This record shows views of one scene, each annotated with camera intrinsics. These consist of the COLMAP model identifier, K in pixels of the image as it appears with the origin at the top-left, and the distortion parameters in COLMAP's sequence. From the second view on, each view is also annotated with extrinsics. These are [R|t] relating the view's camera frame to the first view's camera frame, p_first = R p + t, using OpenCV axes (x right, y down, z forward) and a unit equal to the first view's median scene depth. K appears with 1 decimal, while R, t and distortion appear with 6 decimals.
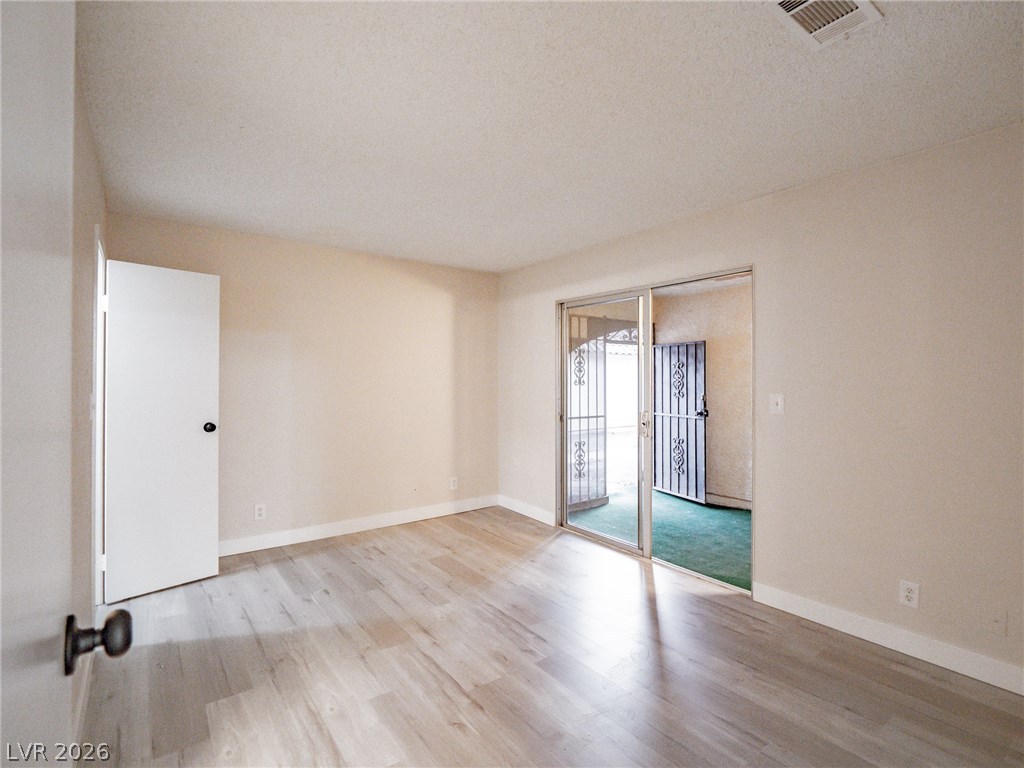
lens RADIAL K [[498.2, 0, 511.5], [0, 498.2, 376.0], [0, 0, 1]] dist [-0.001867, -0.008901]
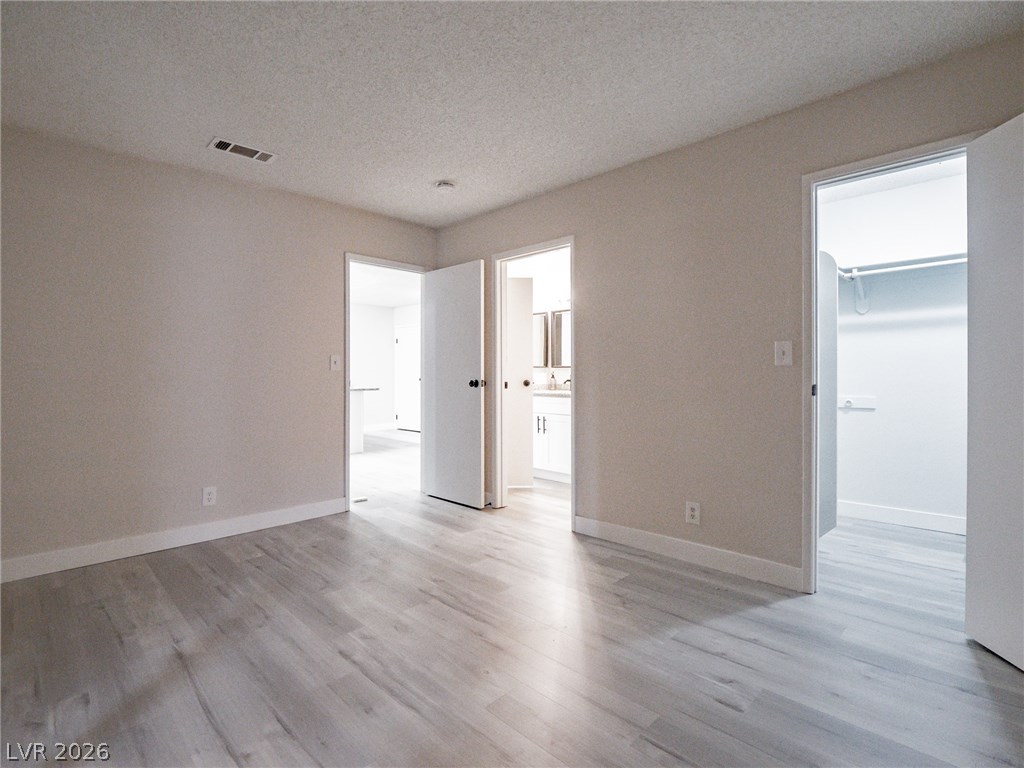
lens RADIAL K [[498.2, 0, 511.5], [0, 498.2, 376.0], [0, 0, 1]] dist [-0.001867, -0.008901]
pose [[-0.988893, 0.001348, -0.148625, -0.088464], [0.002275, 0.999979, -0.006069, 0.116728], [0.148613, -0.006340, -0.988875, 1.973307]]
